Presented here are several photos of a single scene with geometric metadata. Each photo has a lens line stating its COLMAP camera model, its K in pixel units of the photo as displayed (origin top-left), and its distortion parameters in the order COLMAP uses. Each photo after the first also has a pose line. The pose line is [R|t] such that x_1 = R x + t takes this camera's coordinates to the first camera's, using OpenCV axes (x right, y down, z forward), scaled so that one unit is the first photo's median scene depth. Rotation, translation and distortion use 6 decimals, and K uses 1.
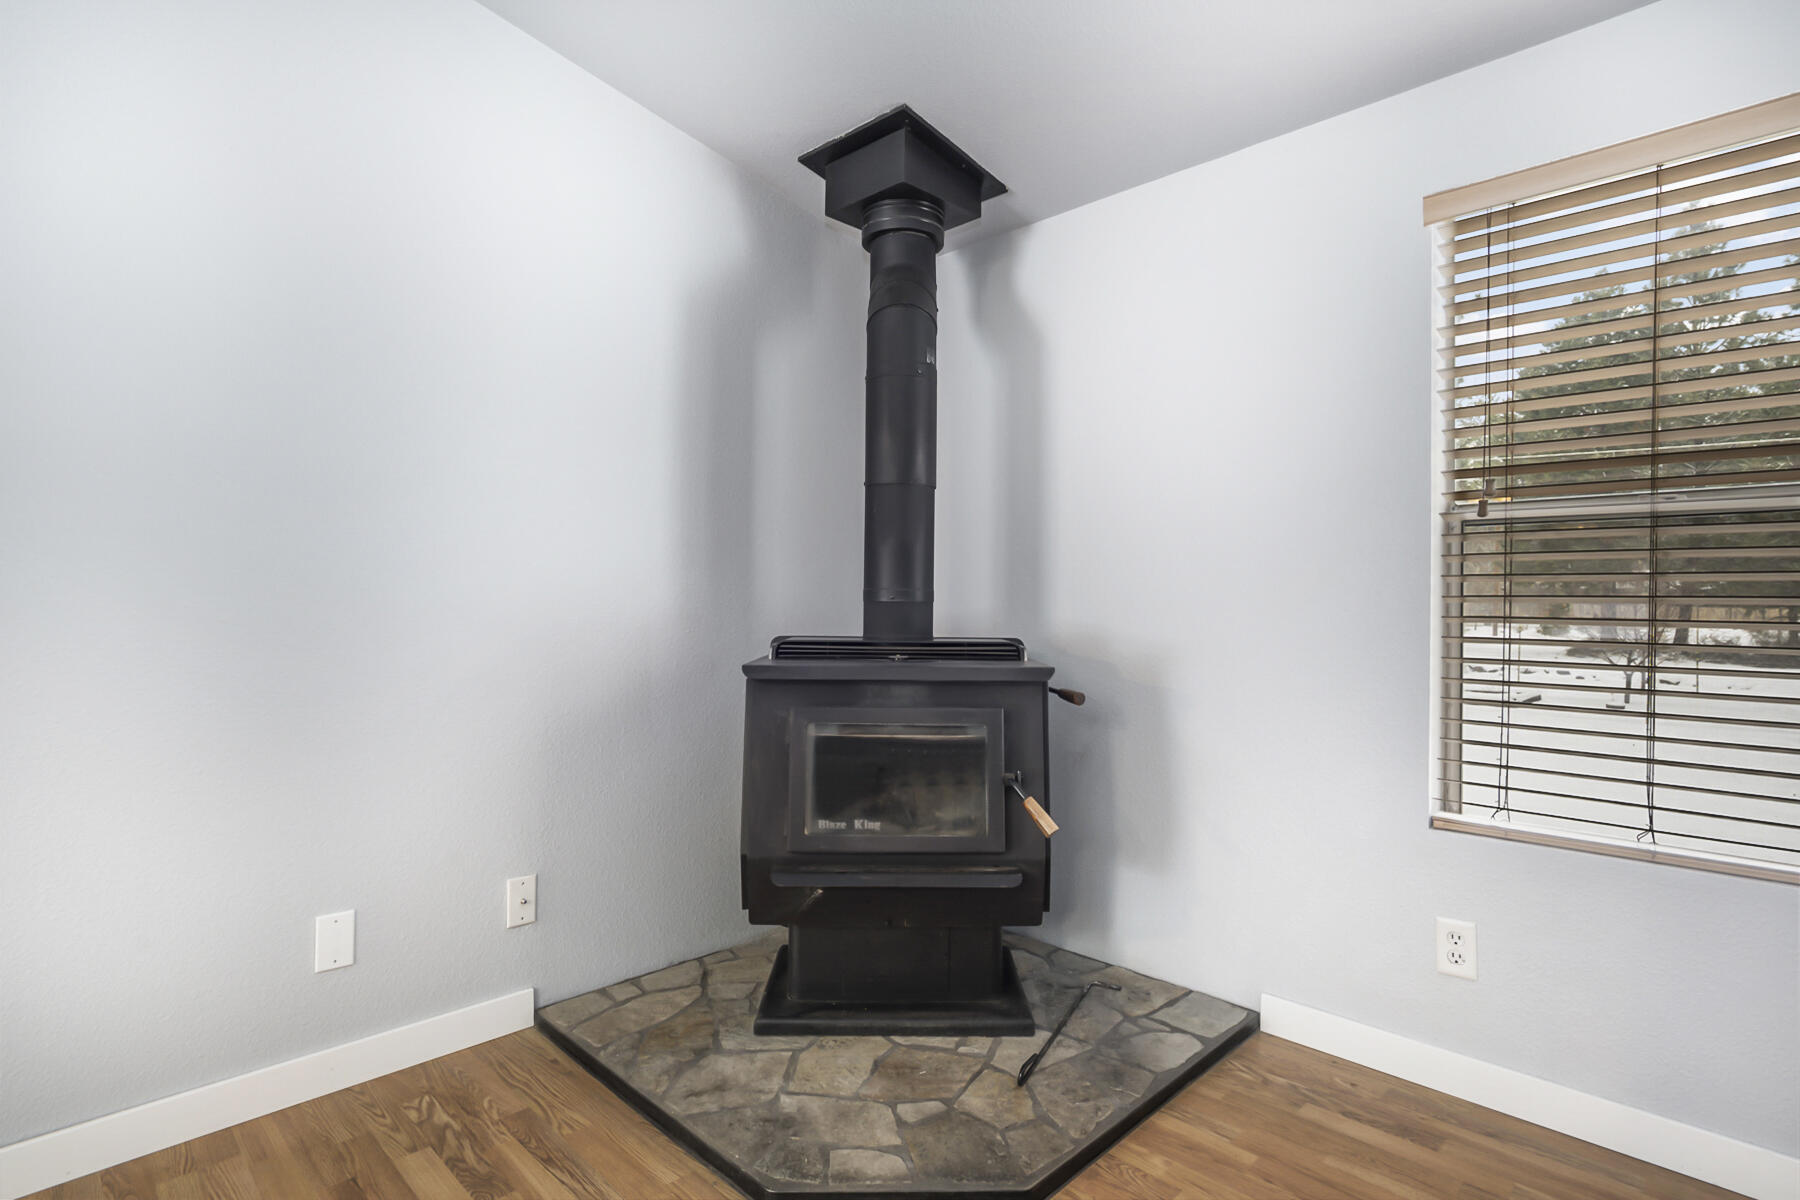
lens RADIAL K [[914.2, 0, 900.7], [0, 914.2, 599.9], [0, 0, 1]] dist [-0.014746, 0.000477]
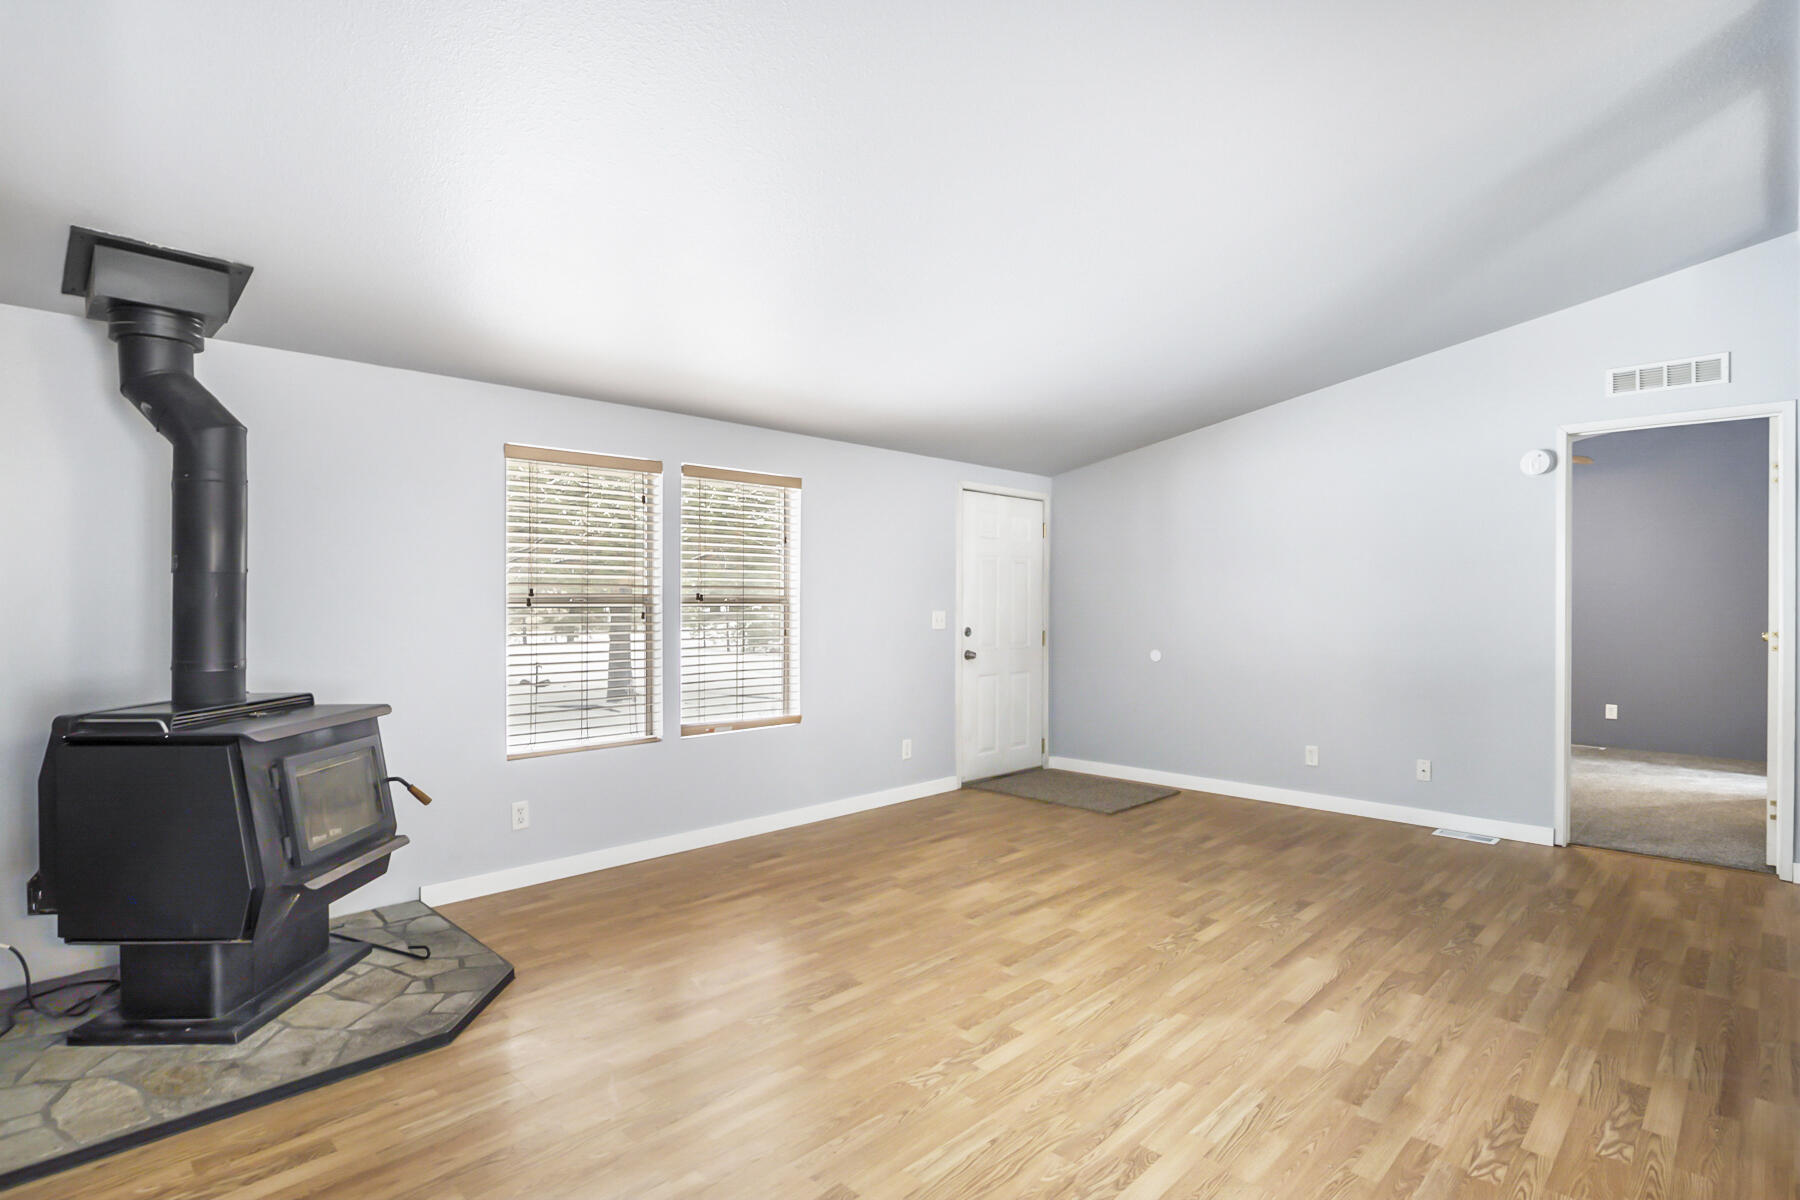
lens RADIAL K [[914.2, 0, 900.8], [0, 914.2, 600.0], [0, 0, 1]] dist [-0.014746, 0.000477]
pose [[-0.009448, -0.004811, 0.999944, -1.430605], [0.004020, 0.999980, 0.004850, -0.110002], [-0.999947, 0.004065, -0.009428, 0.151002]]
